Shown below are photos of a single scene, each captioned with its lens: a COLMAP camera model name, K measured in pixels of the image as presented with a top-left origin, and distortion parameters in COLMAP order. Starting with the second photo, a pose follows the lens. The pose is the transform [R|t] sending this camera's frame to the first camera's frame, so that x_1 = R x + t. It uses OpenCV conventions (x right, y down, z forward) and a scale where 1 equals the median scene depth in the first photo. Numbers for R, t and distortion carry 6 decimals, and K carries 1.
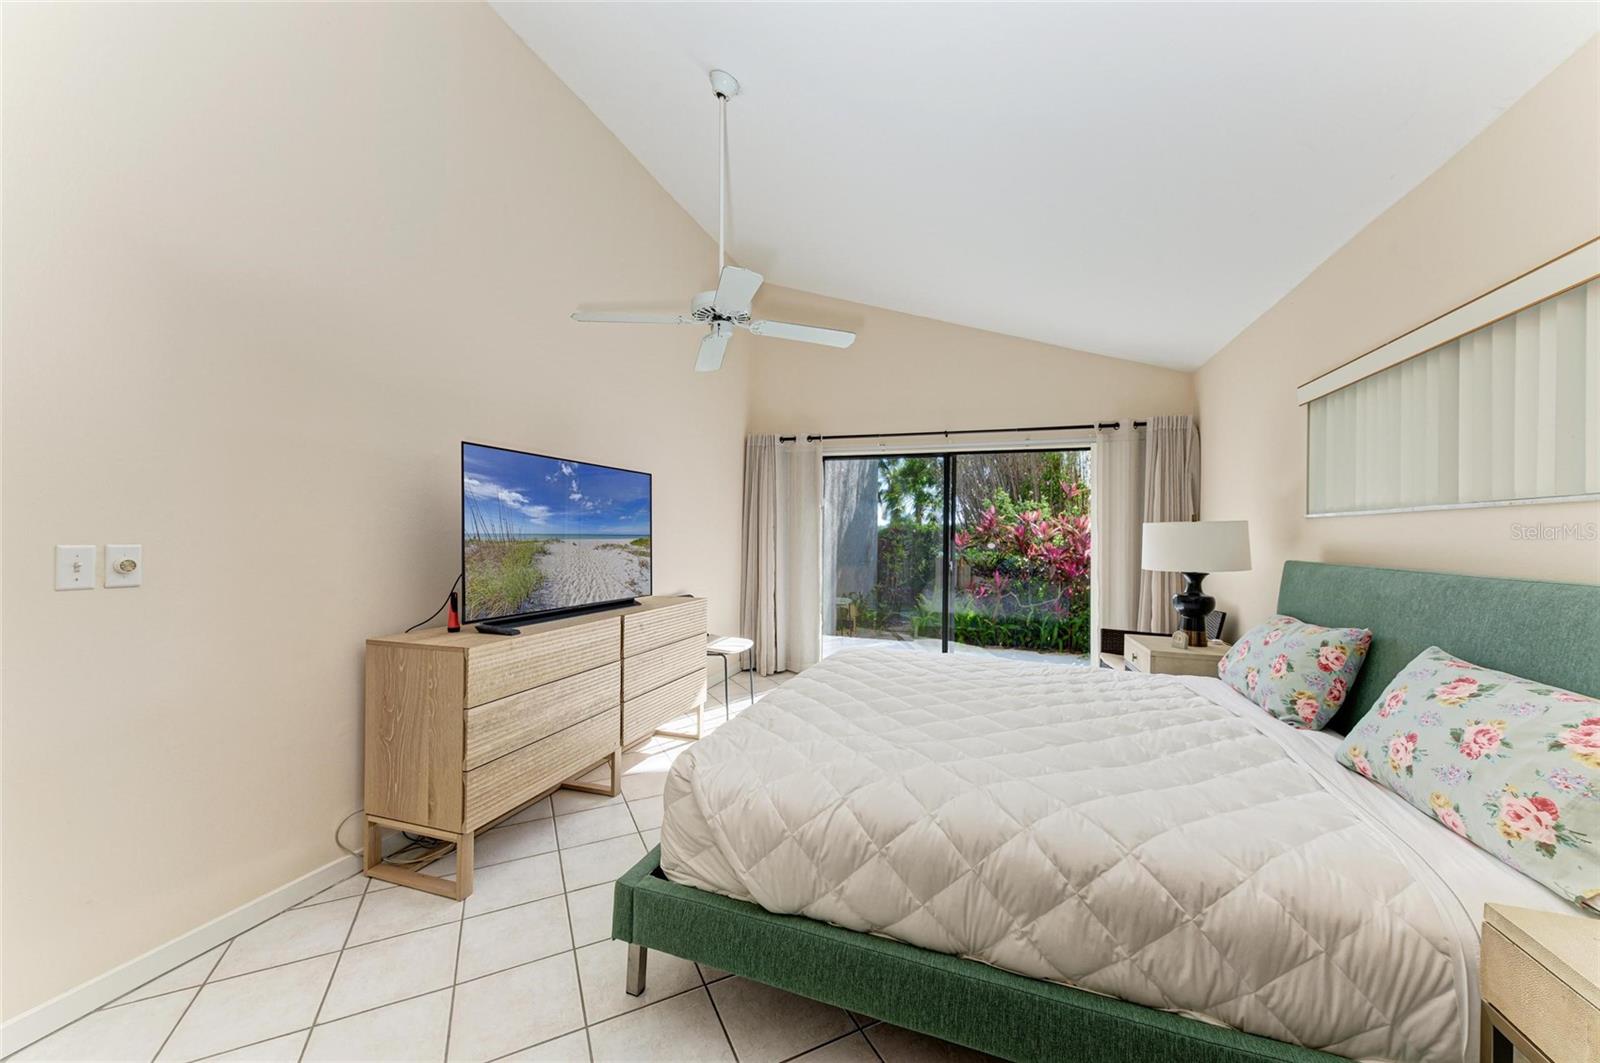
lens RADIAL K [[590.9, 0, 790.8], [0, 590.9, 535.0], [0, 0, 1]] dist [0.024841, -0.006224]
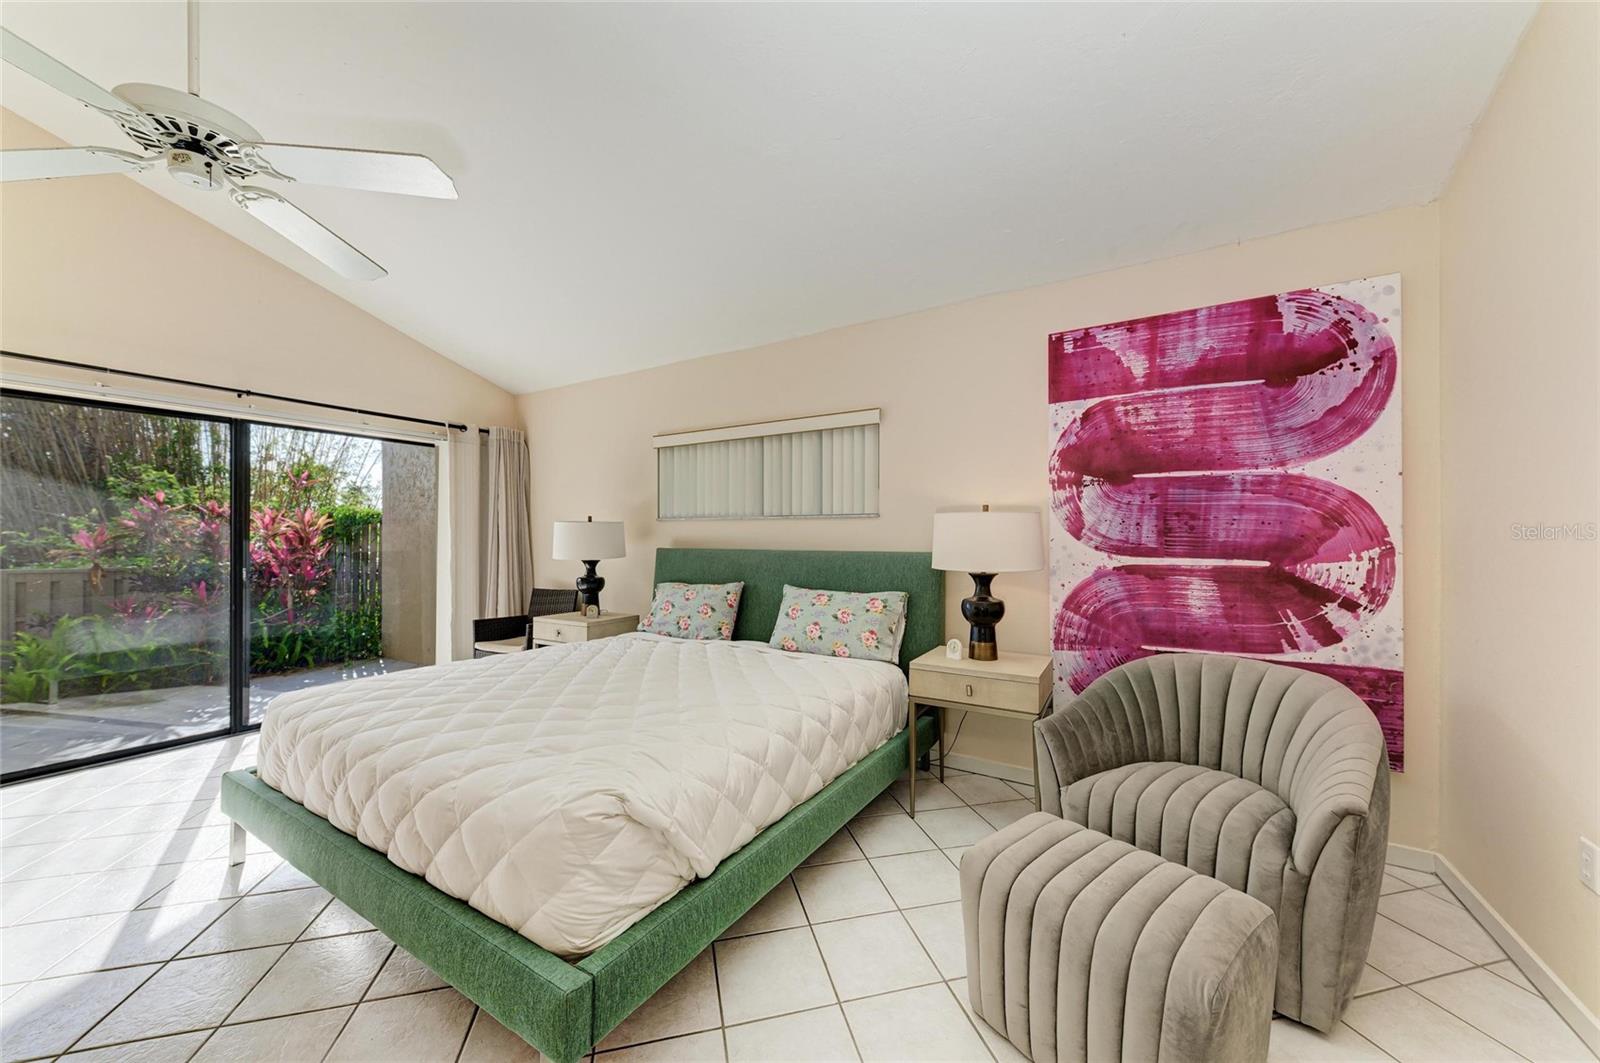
lens RADIAL K [[590.9, 0, 790.8], [0, 590.9, 535.0], [0, 0, 1]] dist [0.024841, -0.006224]
pose [[0.203490, -0.009909, 0.979027, -0.574440], [0.001284, 0.999951, 0.009854, -0.006065], [-0.979076, -0.000748, 0.203492, 0.333635]]
